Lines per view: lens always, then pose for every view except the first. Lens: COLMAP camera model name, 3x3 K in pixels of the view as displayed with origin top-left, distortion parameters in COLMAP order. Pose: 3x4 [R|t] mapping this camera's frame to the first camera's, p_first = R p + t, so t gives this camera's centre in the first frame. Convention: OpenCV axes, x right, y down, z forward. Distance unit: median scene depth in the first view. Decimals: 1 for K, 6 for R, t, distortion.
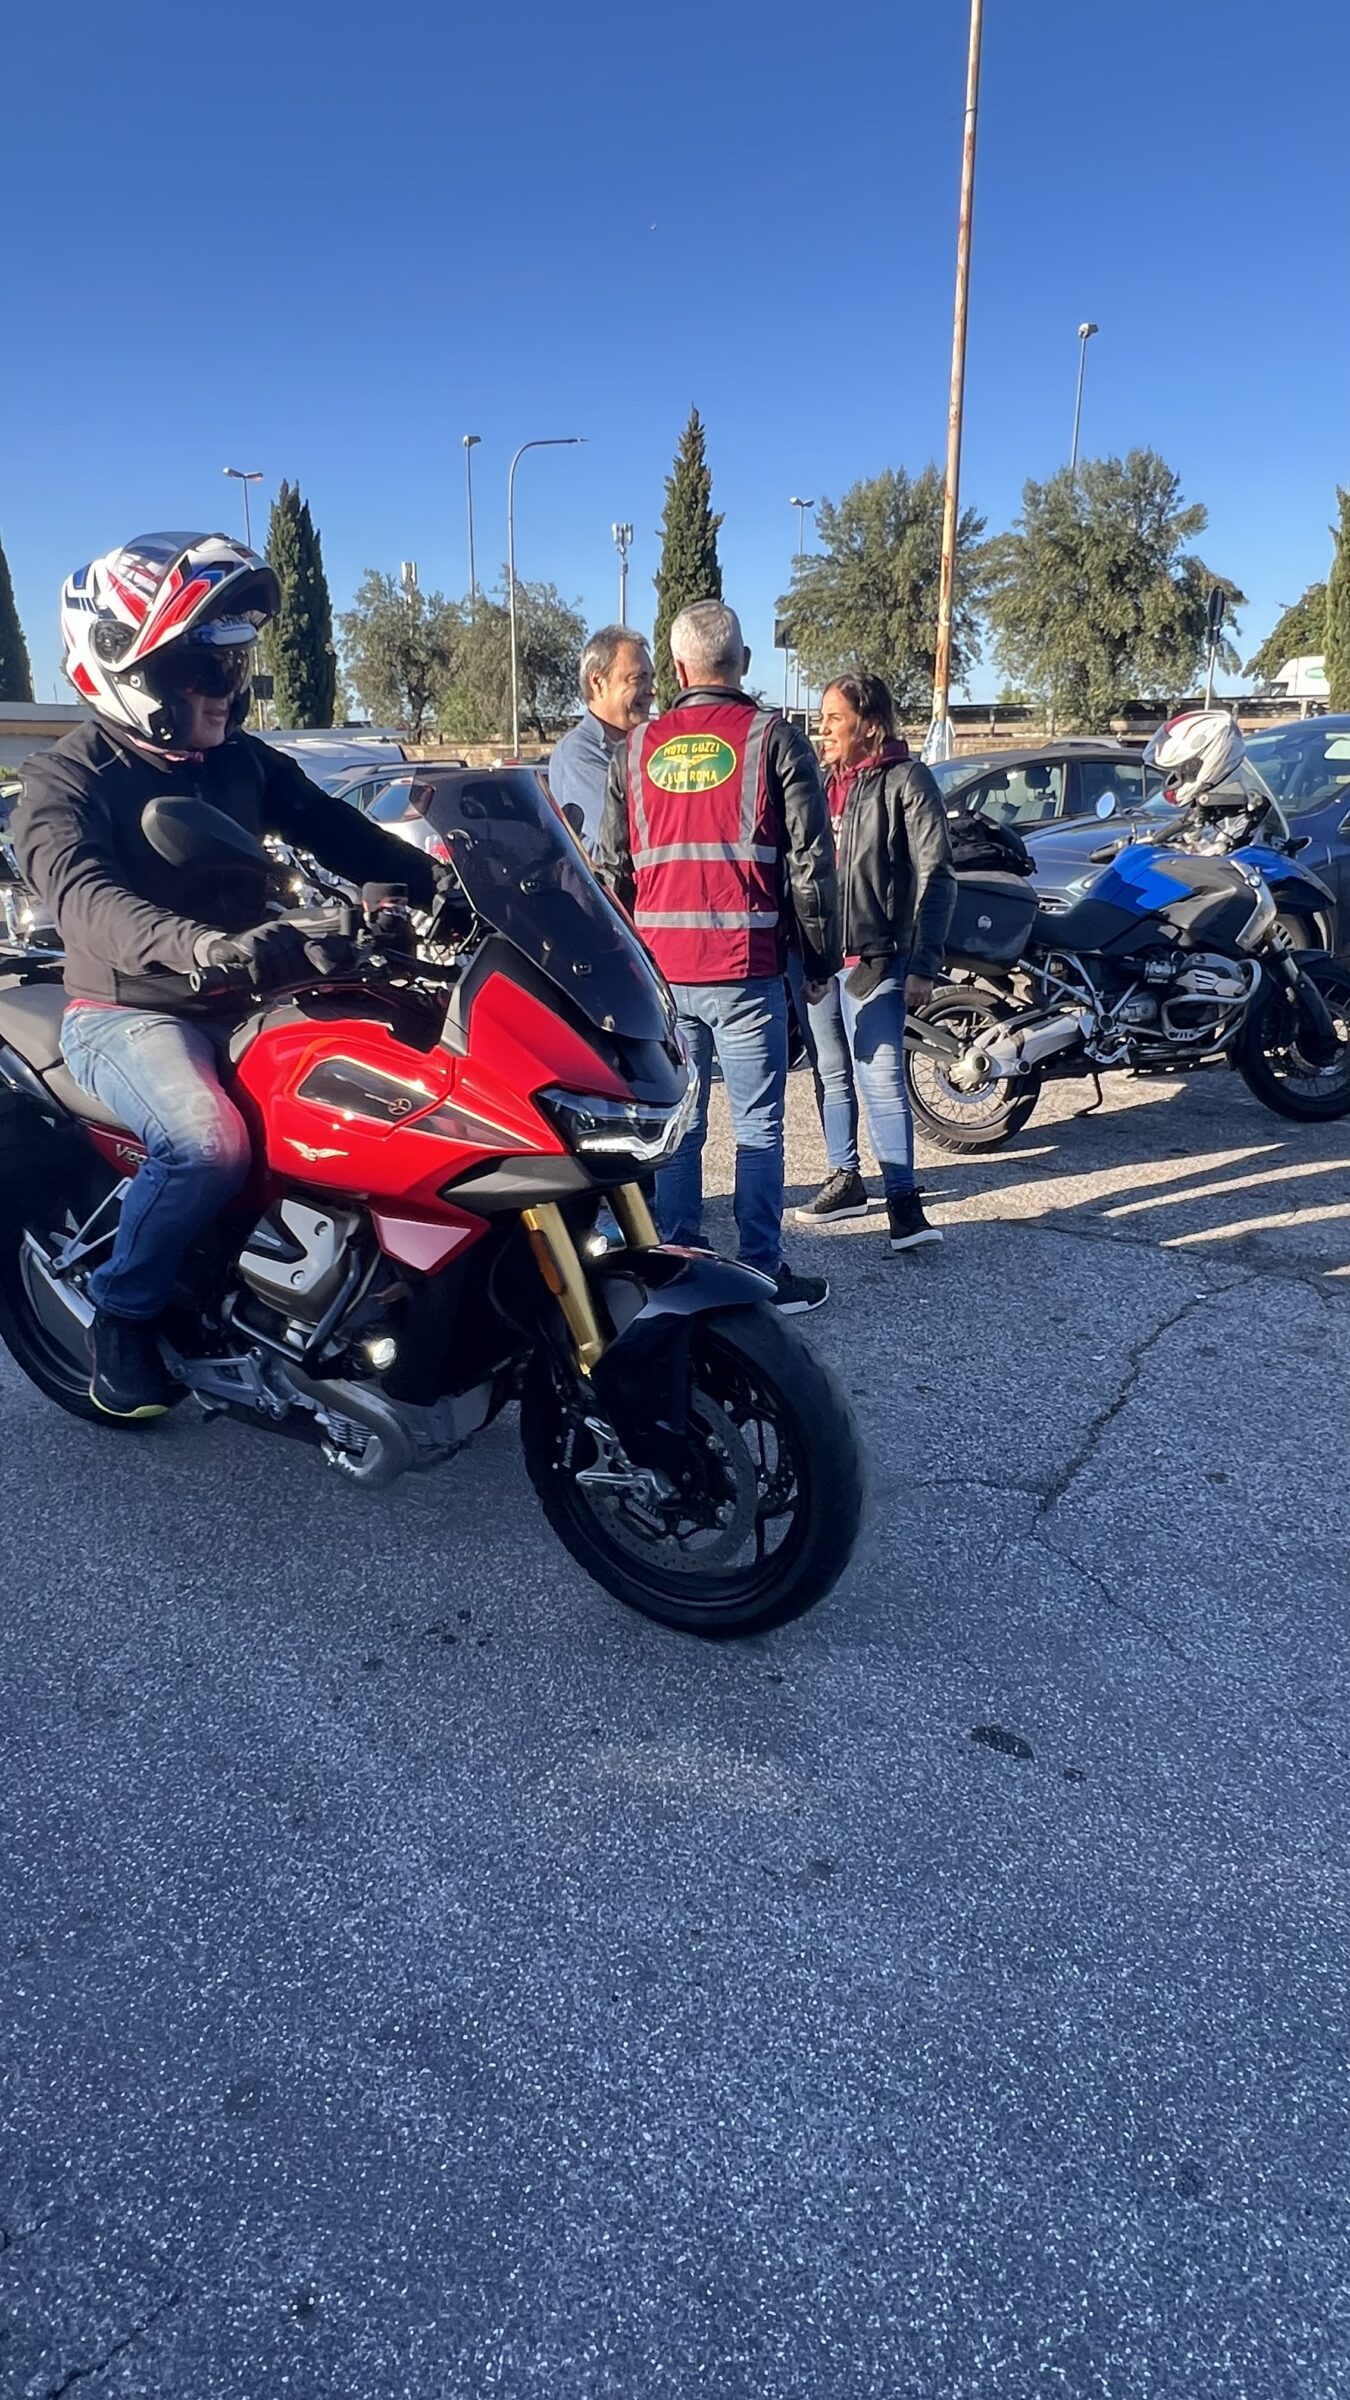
lens RADIAL K [[1388.6, 0, 687.4], [0, 1388.6, 1184.6], [0, 0, 1]] dist [-0.000747, -0.003805]
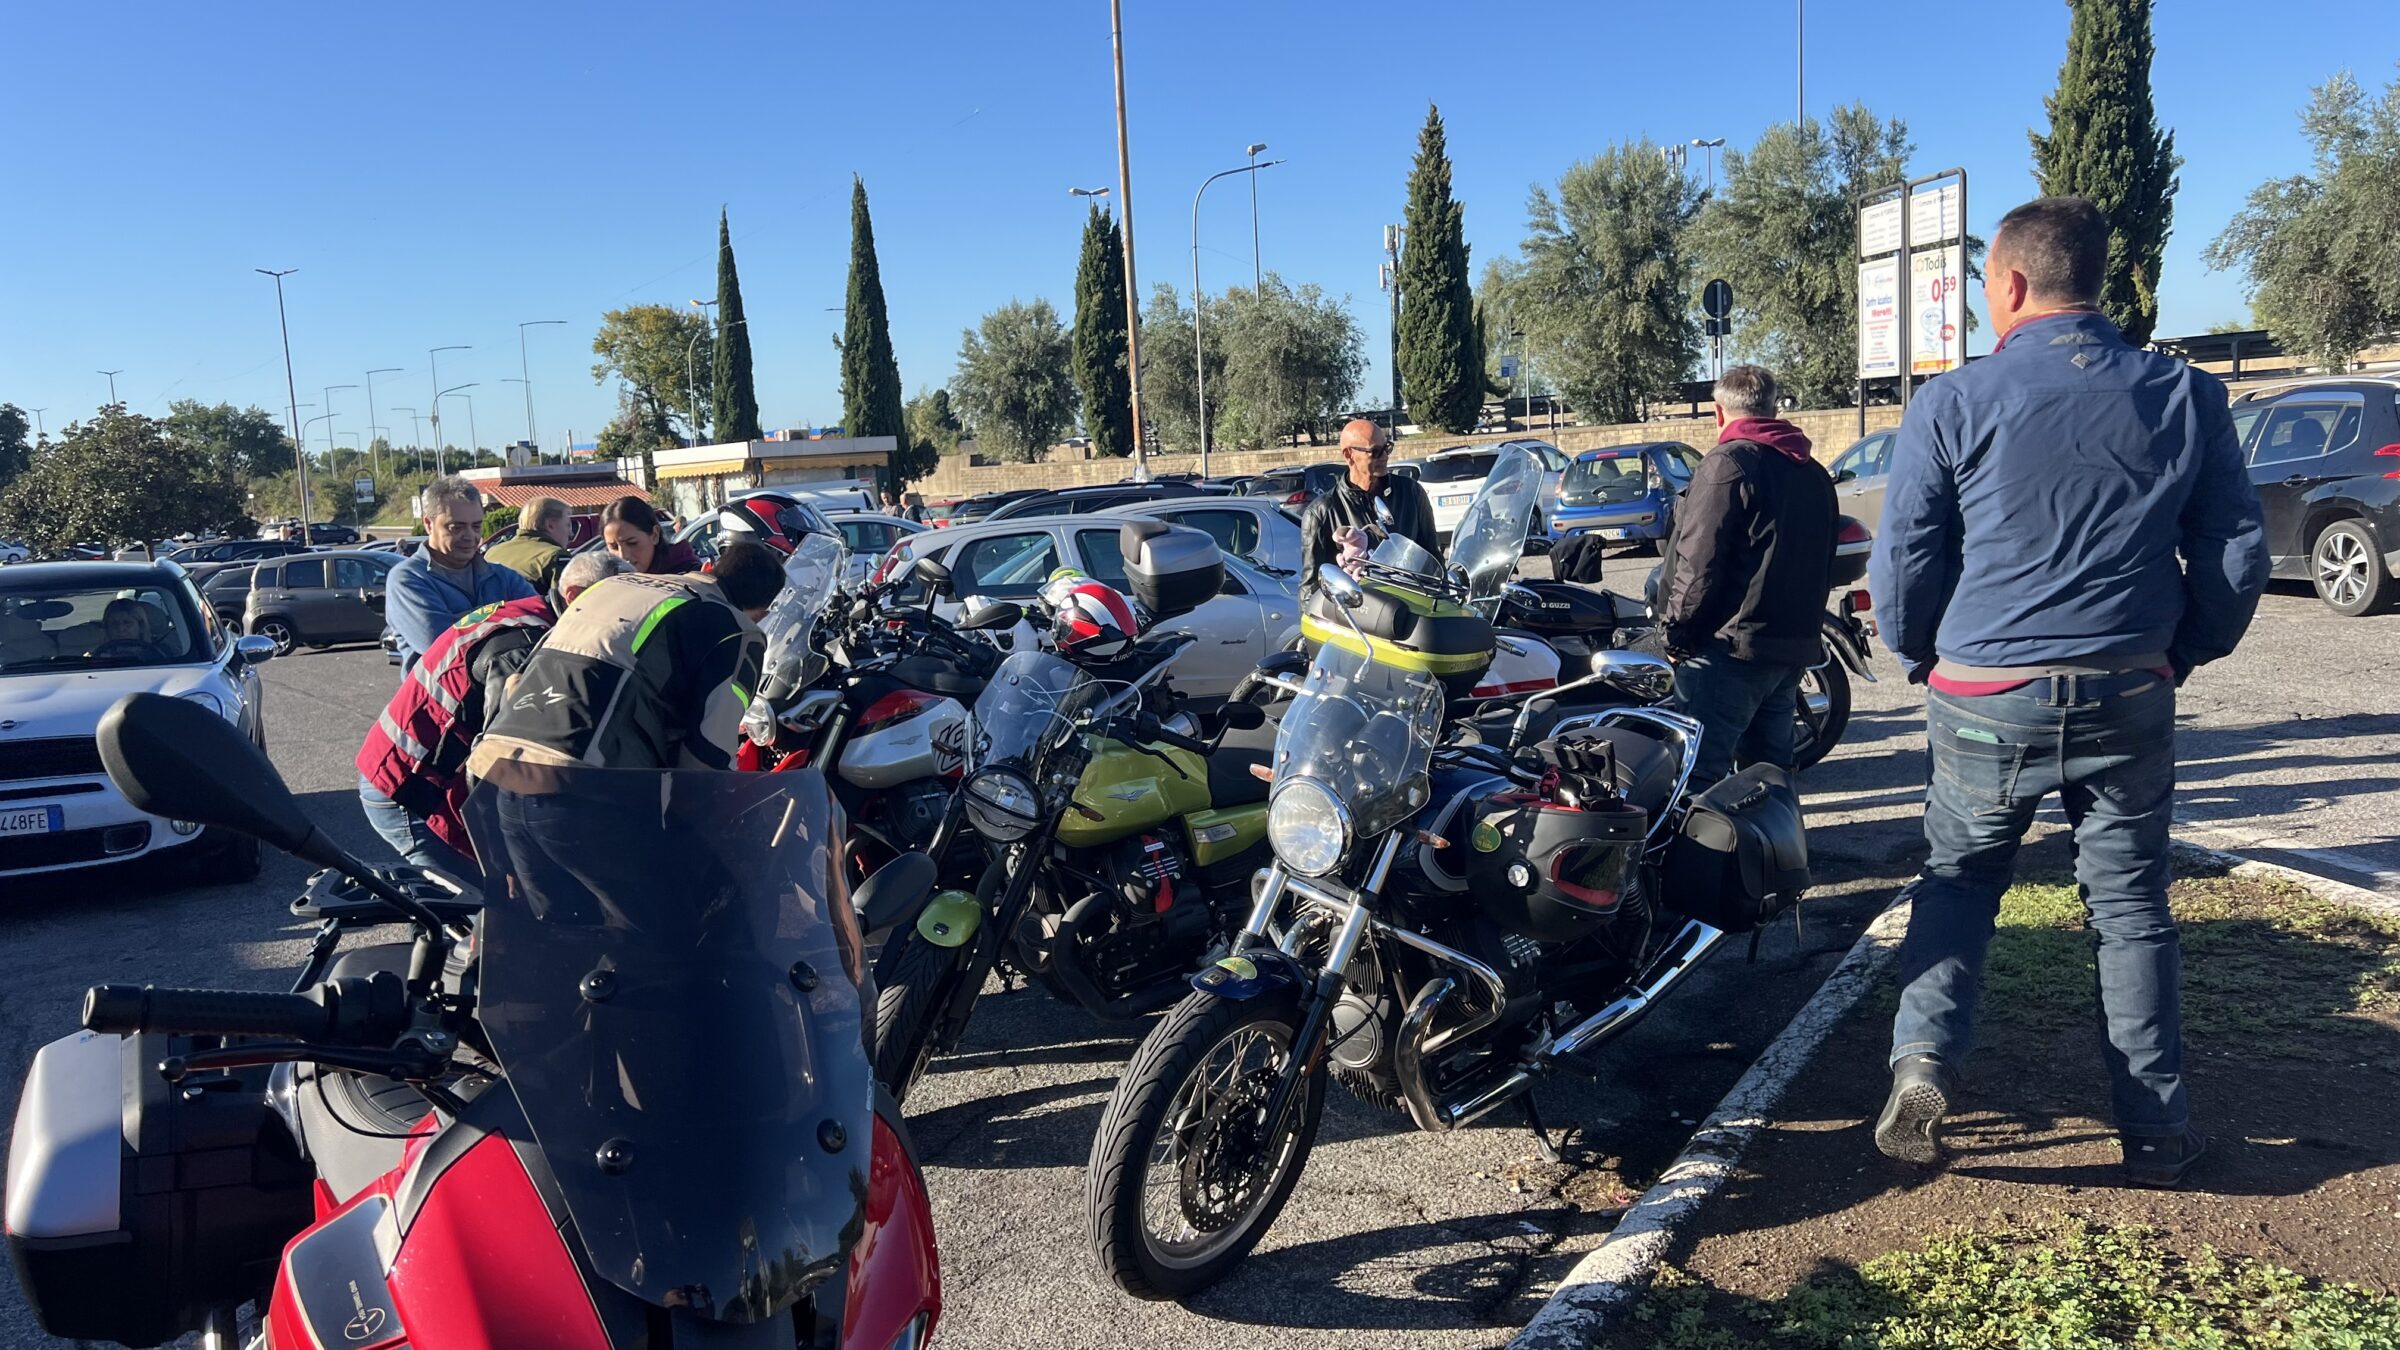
lens RADIAL K [[1806.1, 0, 1194.8], [0, 1806.1, 688.0], [0, 0, 1]] dist [0.058898, -0.062610]
pose [[0.936503, -0.010286, -0.350509, 0.270042], [-0.044603, 0.987956, -0.148165, 0.034126], [0.347811, 0.154391, 0.924765, -0.152859]]
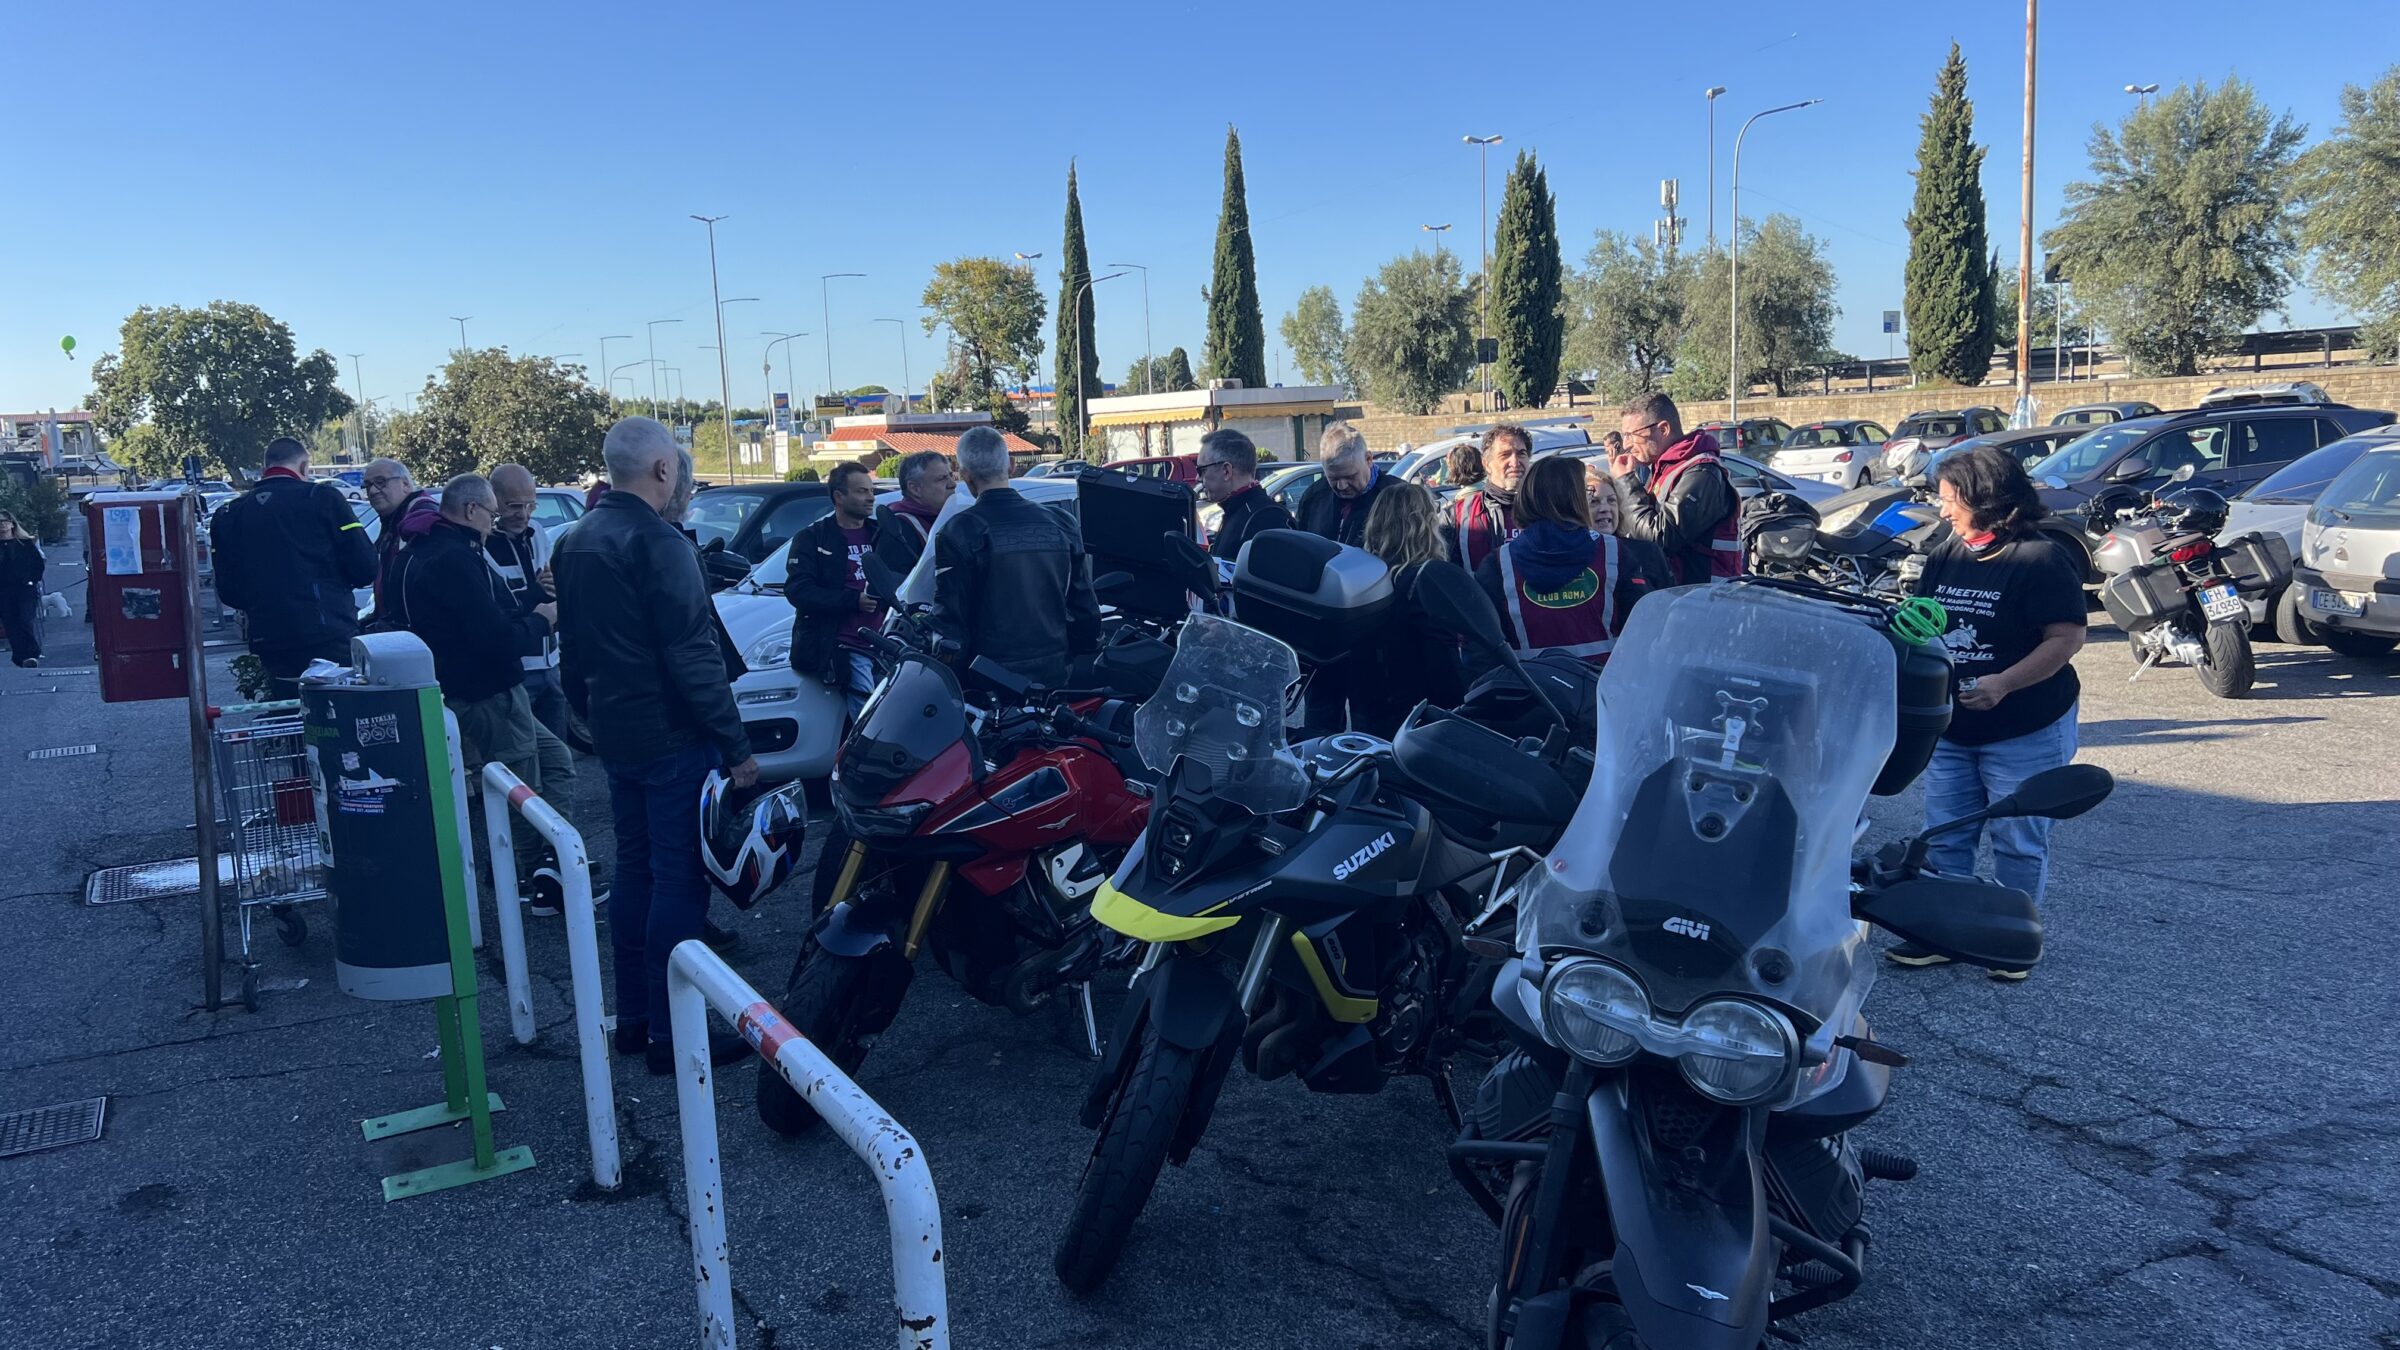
lens RADIAL K [[1806.1, 0, 1213.2], [0, 1806.1, 667.6], [0, 0, 1]] dist [0.058898, -0.062610]
pose [[0.906043, 0.015570, -0.422898, 0.073623], [-0.079586, 0.987761, -0.134144, 0.055023], [0.415634, 0.155197, 0.896193, -0.224828]]
